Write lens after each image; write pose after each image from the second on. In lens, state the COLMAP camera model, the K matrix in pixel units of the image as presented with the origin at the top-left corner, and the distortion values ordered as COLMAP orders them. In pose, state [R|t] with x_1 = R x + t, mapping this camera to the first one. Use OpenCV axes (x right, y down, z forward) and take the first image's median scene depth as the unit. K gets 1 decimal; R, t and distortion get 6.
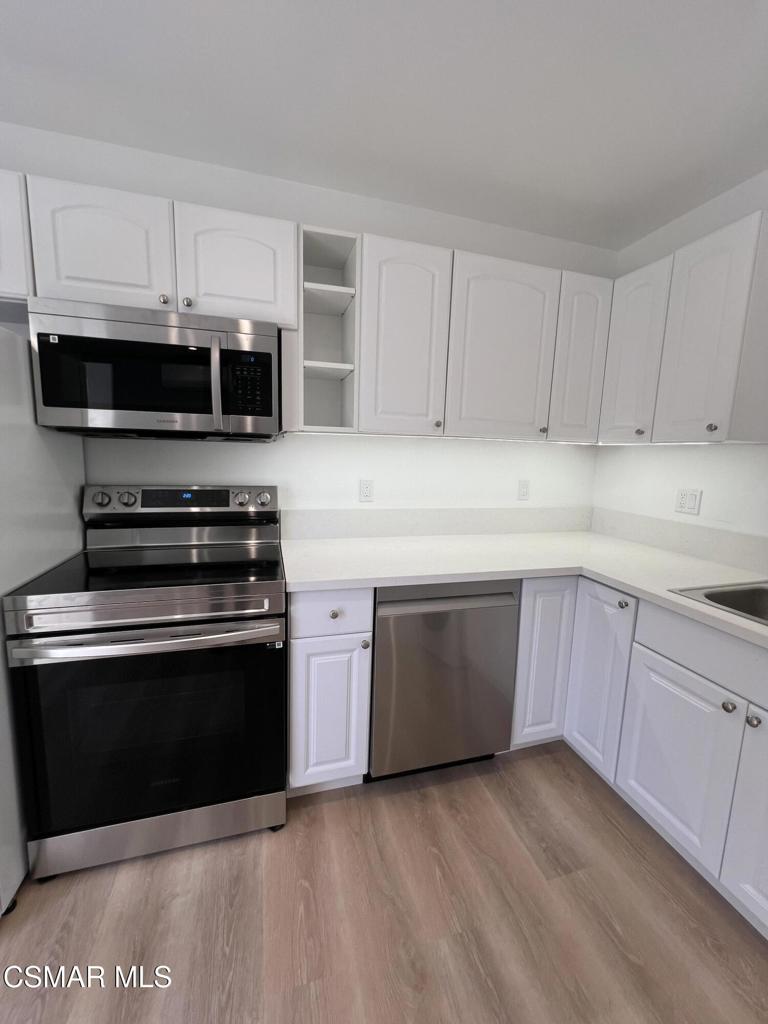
lens RADIAL K [[411.2, 0, 386.7], [0, 411.2, 509.7], [0, 0, 1]] dist [-0.002059, 0.000523]
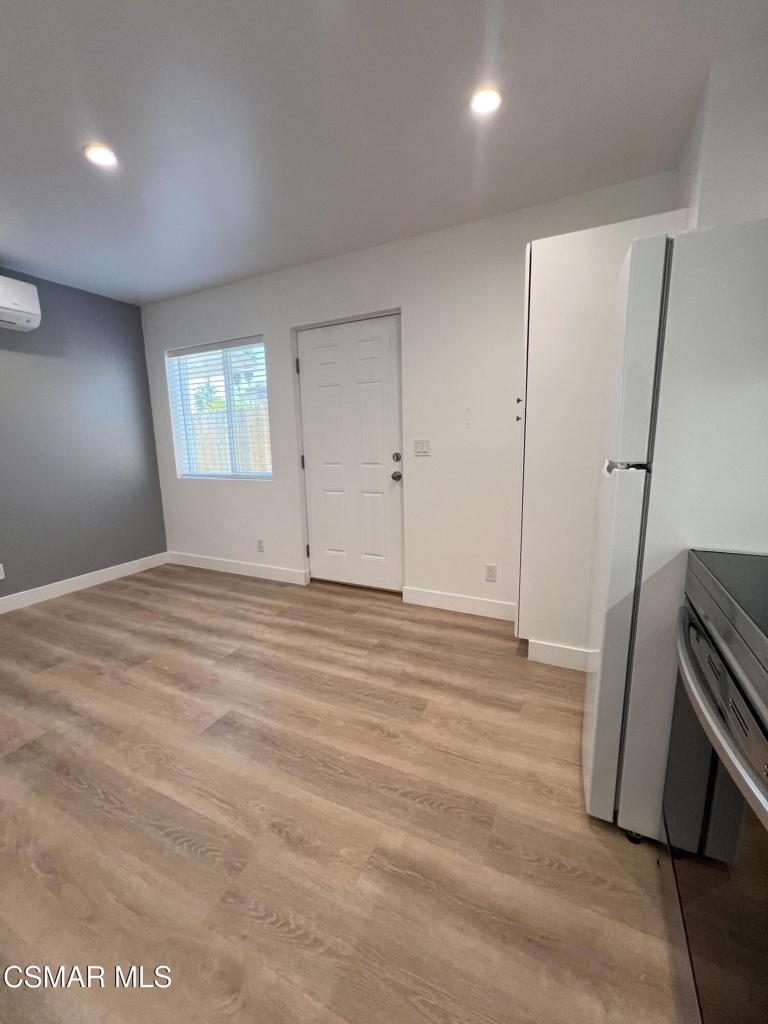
lens RADIAL K [[411.2, 0, 384.2], [0, 411.2, 513.4], [0, 0, 1]] dist [-0.002059, 0.000523]
pose [[-0.680407, 0.117482, -0.723356, 0.136947], [-0.098501, 0.963448, 0.249128, -0.017176], [0.726184, 0.240760, -0.643965, 0.831697]]
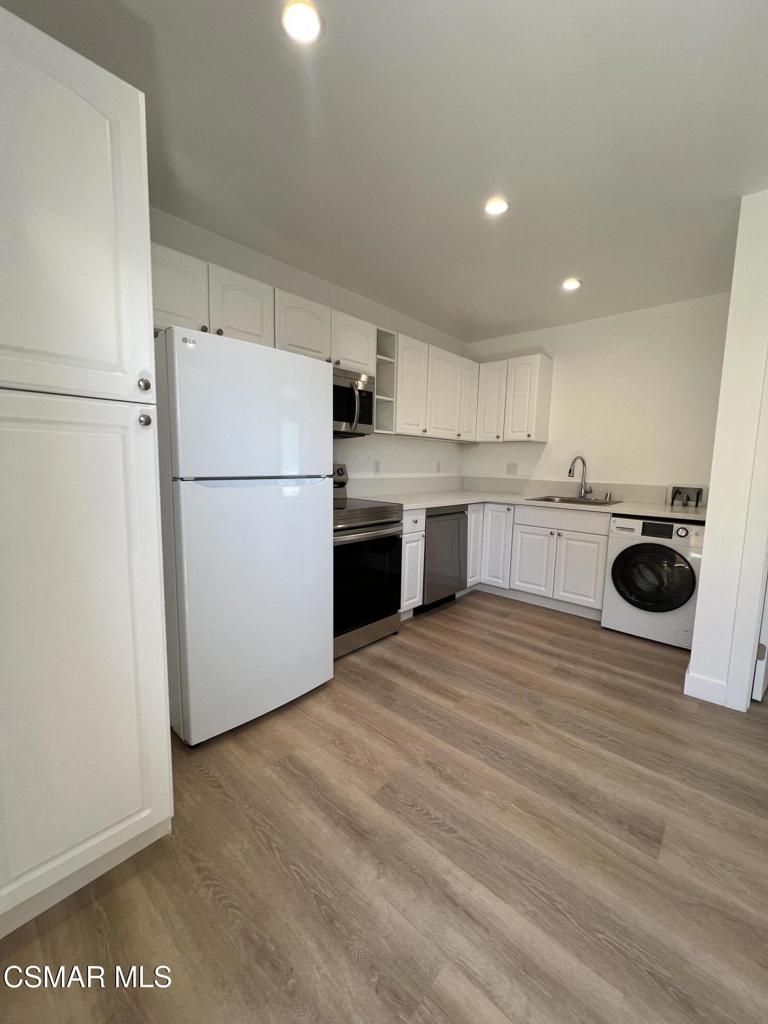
lens RADIAL K [[411.2, 0, 385.4], [0, 411.2, 508.8], [0, 0, 1]] dist [-0.002059, 0.000523]
pose [[0.855234, -0.070565, 0.513415, -1.301482], [0.076112, 0.997047, 0.010251, 0.156542], [-0.512622, 0.030310, 0.858079, -0.695431]]
